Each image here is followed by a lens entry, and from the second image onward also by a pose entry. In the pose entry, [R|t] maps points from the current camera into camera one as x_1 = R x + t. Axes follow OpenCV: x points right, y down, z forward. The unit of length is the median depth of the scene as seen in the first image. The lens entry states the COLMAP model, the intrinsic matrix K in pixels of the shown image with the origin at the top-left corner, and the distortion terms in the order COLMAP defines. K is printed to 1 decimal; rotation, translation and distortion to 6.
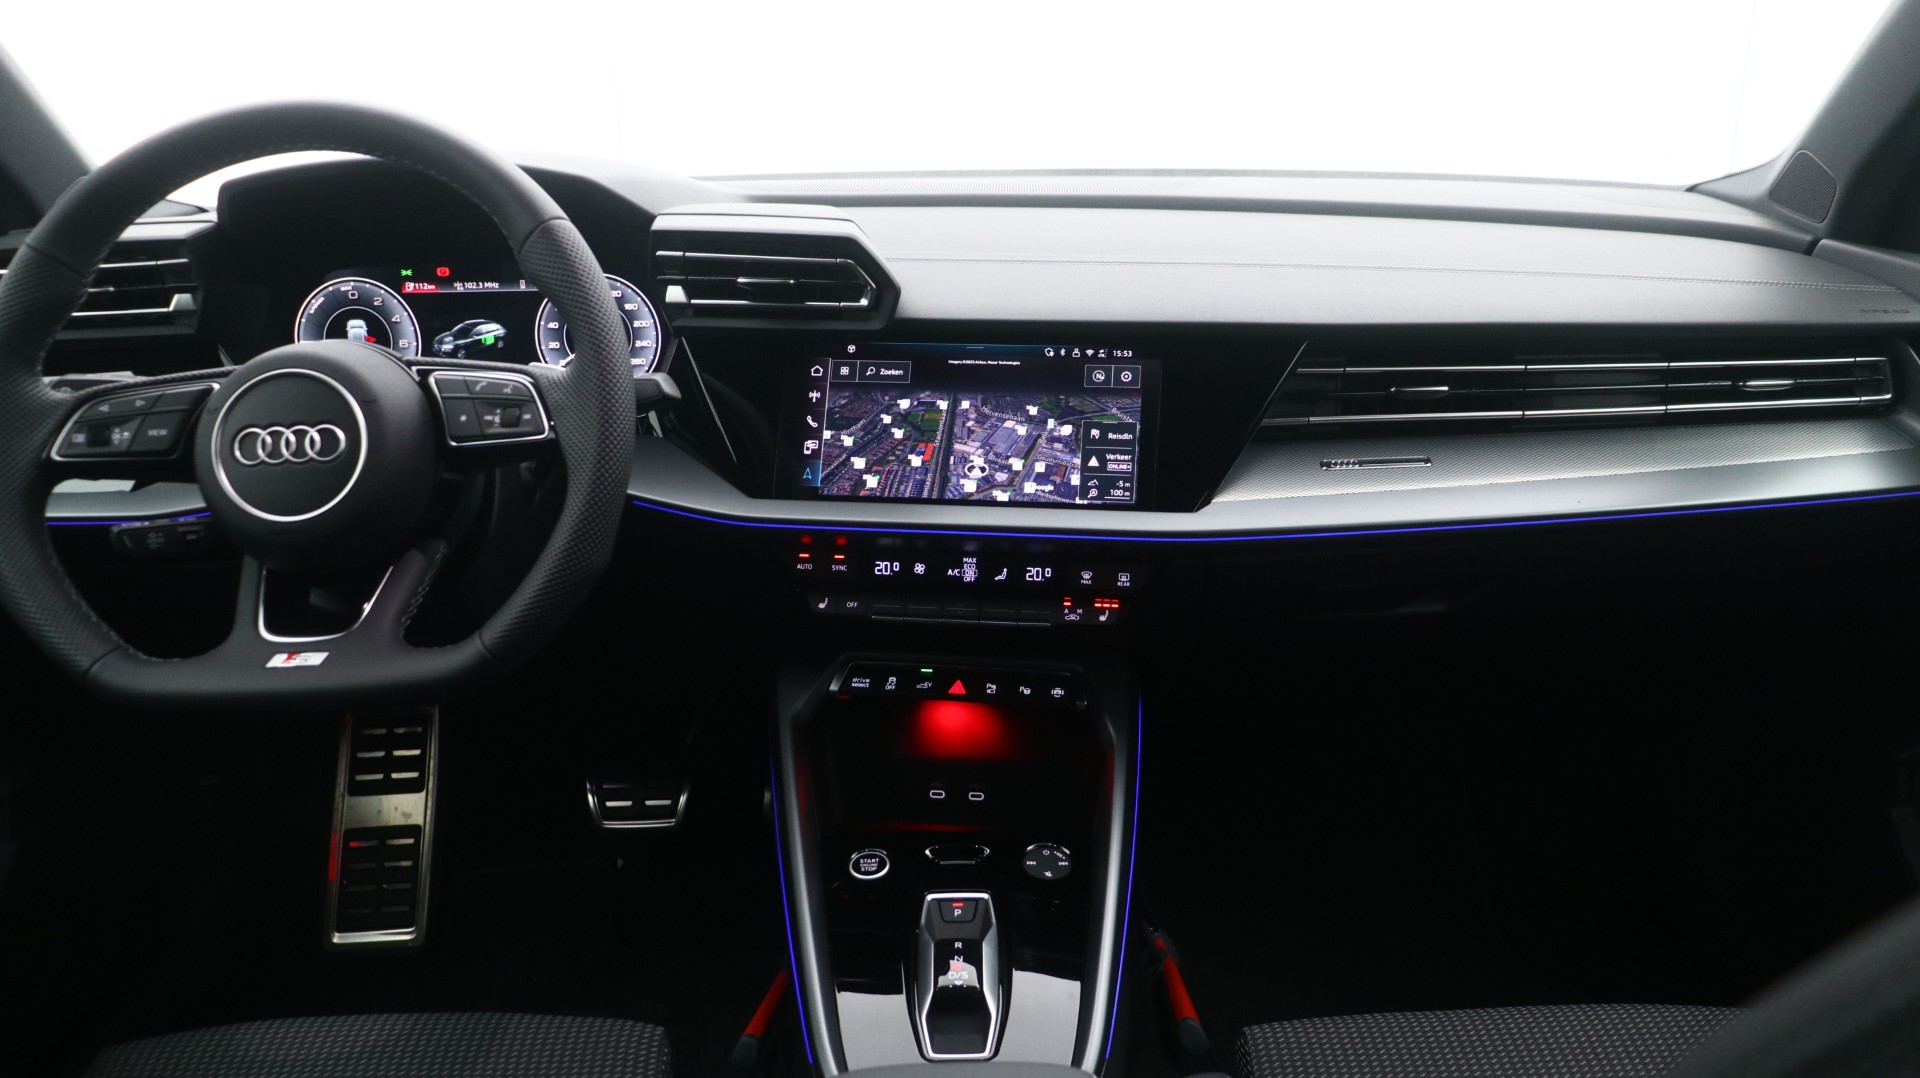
lens RADIAL K [[1493.1, 0, 960.0], [0, 1493.1, 539.0], [0, 0, 1]] dist [-0.015065, -0.005084]
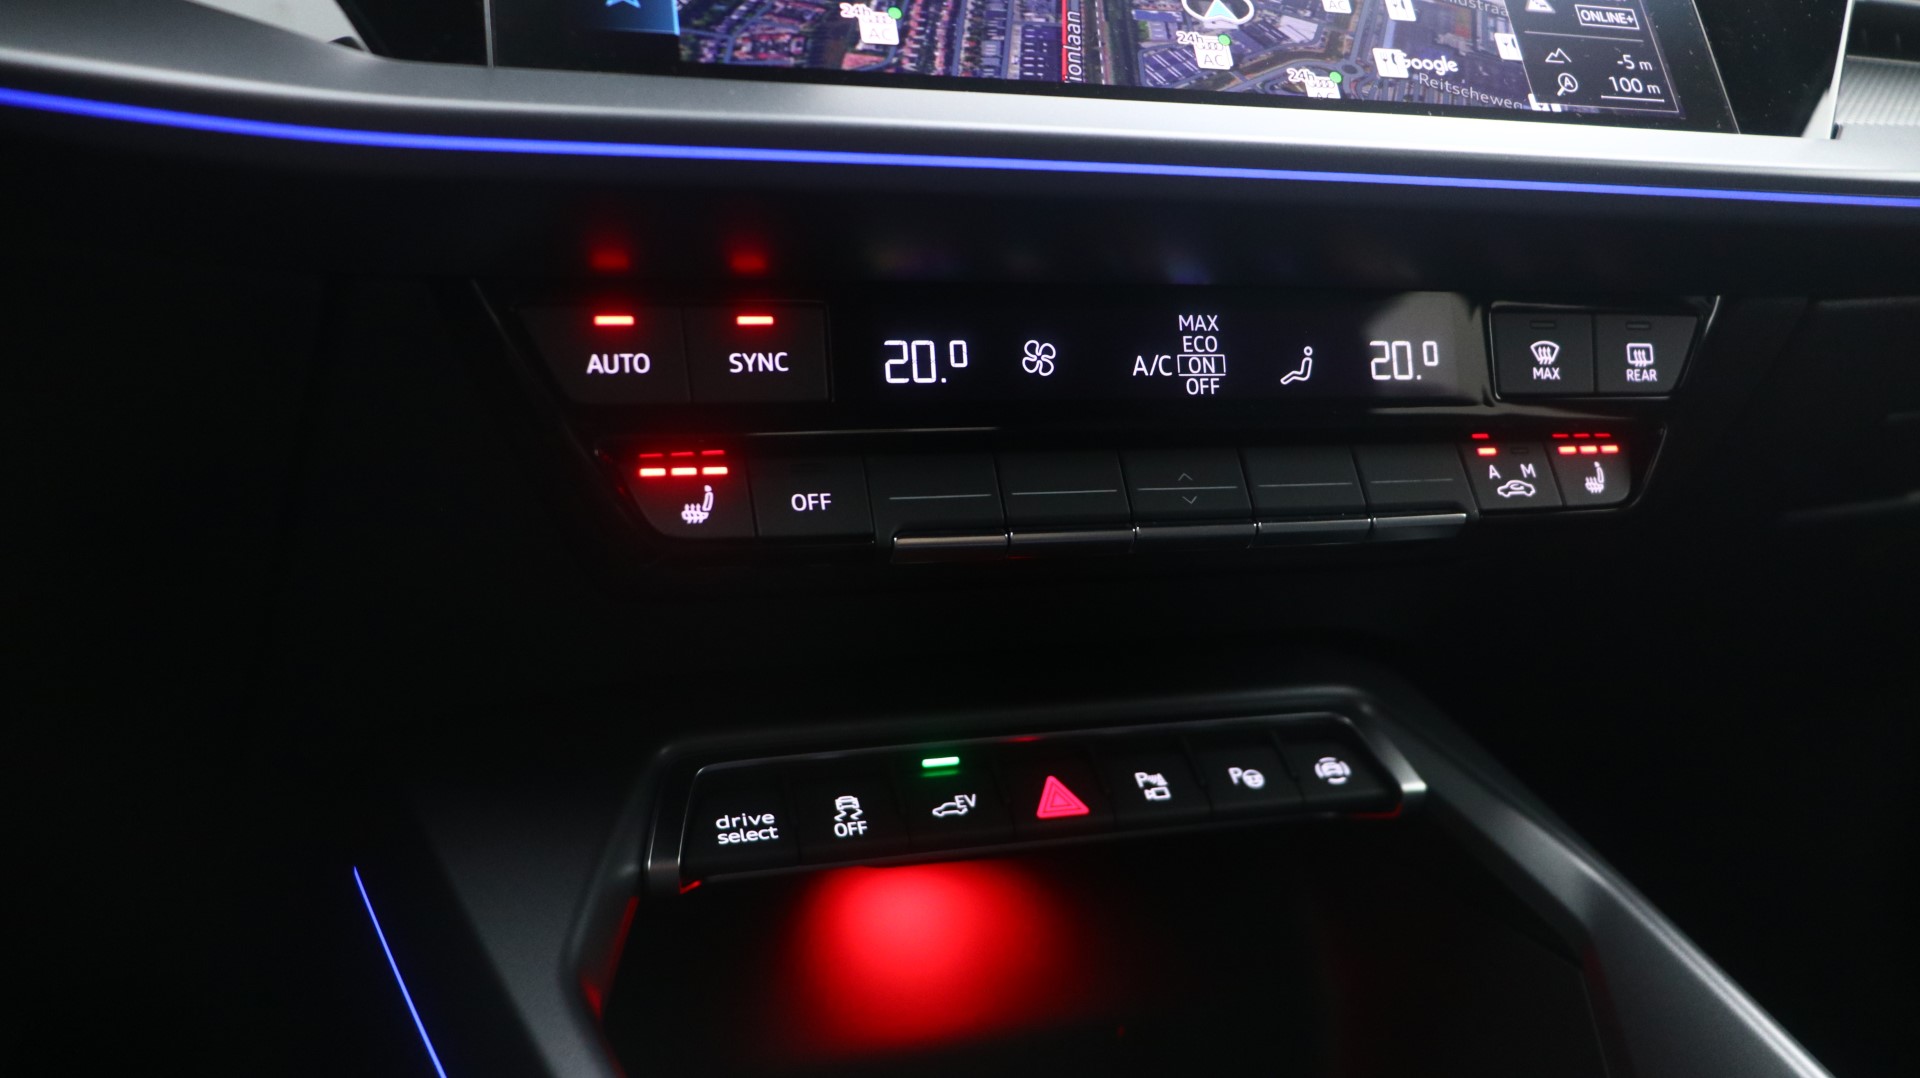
lens RADIAL K [[1493.1, 0, 960.0], [0, 1493.1, 539.0], [0, 0, 1]] dist [-0.015065, -0.005084]
pose [[0.899175, -0.048418, 0.434903, -0.168185], [0.114242, 0.985366, -0.126498, 0.089293], [-0.422414, 0.163428, 0.891548, 0.771965]]
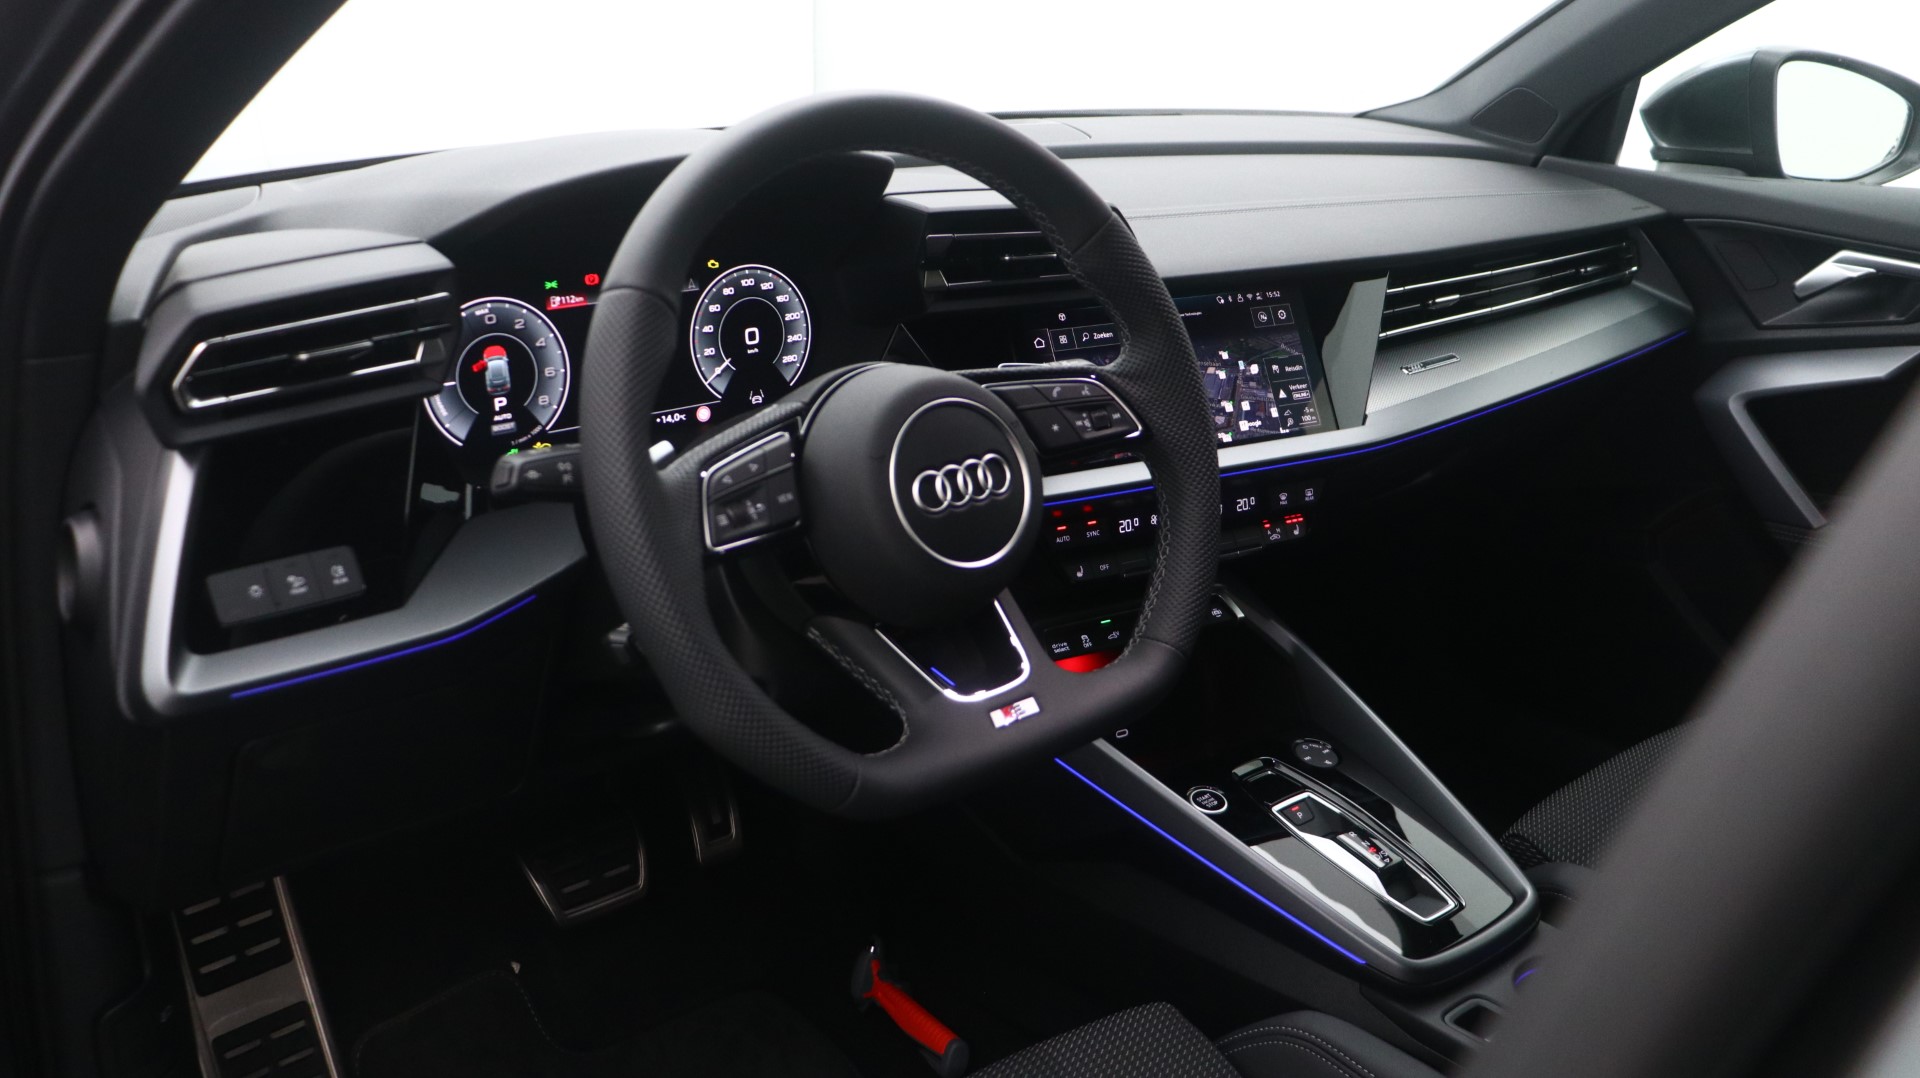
lens RADIAL K [[1658.2, 0, 960.0], [0, 1658.2, 539.0], [0, 0, 1]] dist [-0.011384, 0.003284]
pose [[0.784968, -0.187258, 0.590559, -0.833215], [0.165704, 0.981958, 0.091111, -0.096435], [-0.596965, 0.026339, 0.801835, 0.156667]]
